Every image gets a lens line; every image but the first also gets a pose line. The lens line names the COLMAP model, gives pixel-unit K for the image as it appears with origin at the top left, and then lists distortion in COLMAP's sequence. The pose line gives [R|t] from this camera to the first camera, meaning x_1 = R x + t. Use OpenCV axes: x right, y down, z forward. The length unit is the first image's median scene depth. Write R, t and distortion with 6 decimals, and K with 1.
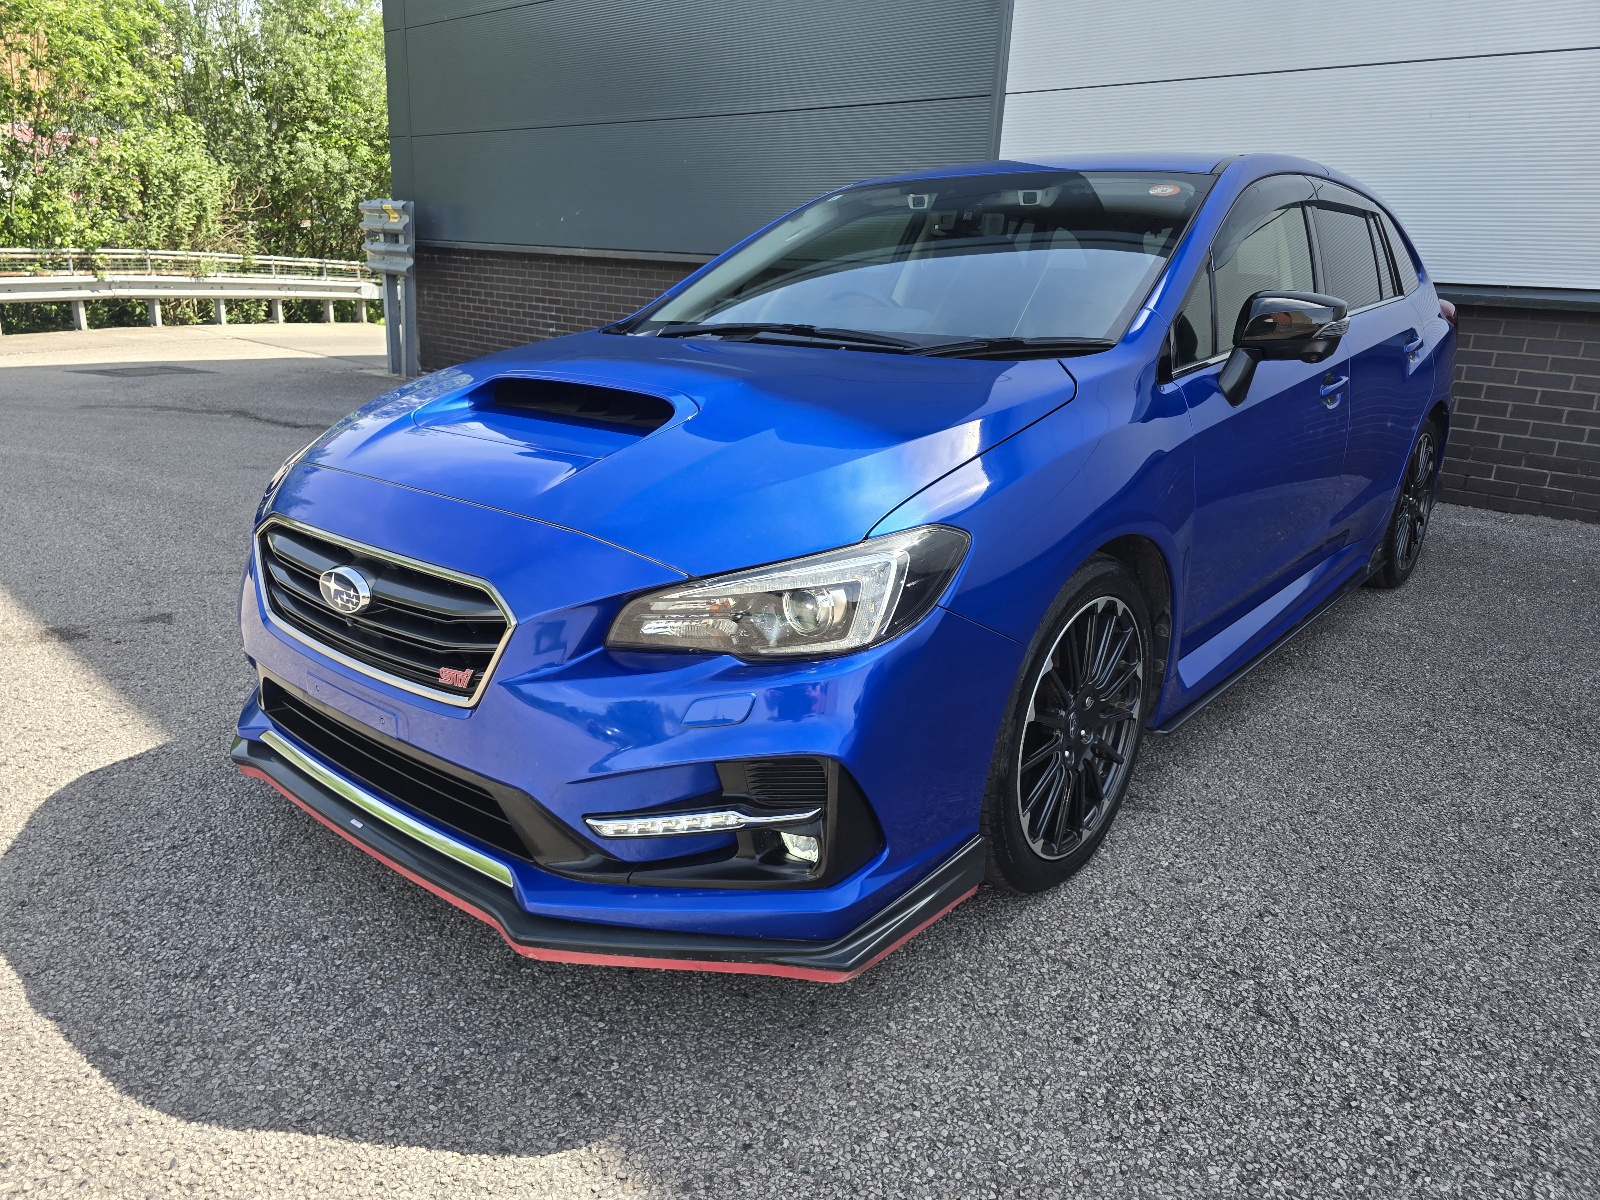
lens RADIAL K [[1076.7, 0, 807.3], [0, 1076.7, 600.3], [0, 0, 1]] dist [0.032777, -0.030885]
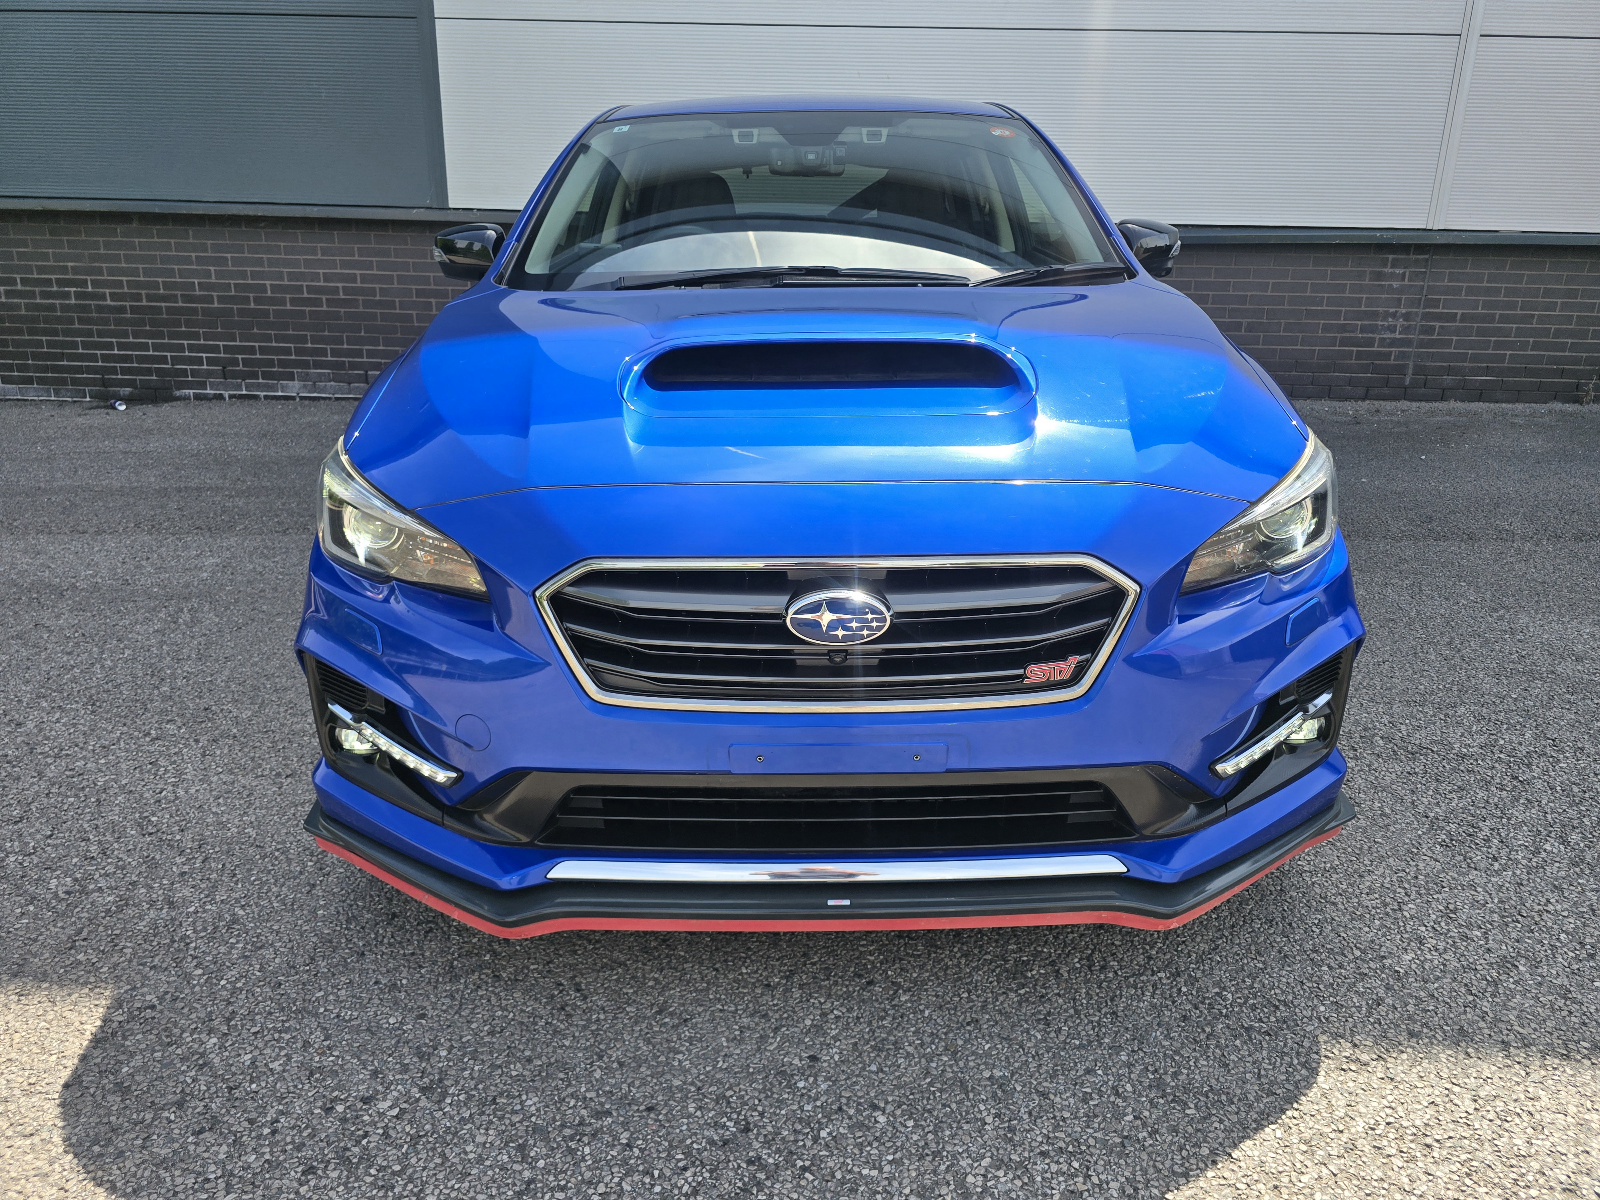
lens RADIAL K [[1076.7, 0, 812.9], [0, 1076.7, 591.2], [0, 0, 1]] dist [0.032777, -0.030885]
pose [[0.758891, -0.232807, 0.608182, -0.688355], [0.206194, 0.971766, 0.114694, -0.092317], [-0.617712, 0.038363, 0.785468, 0.293429]]
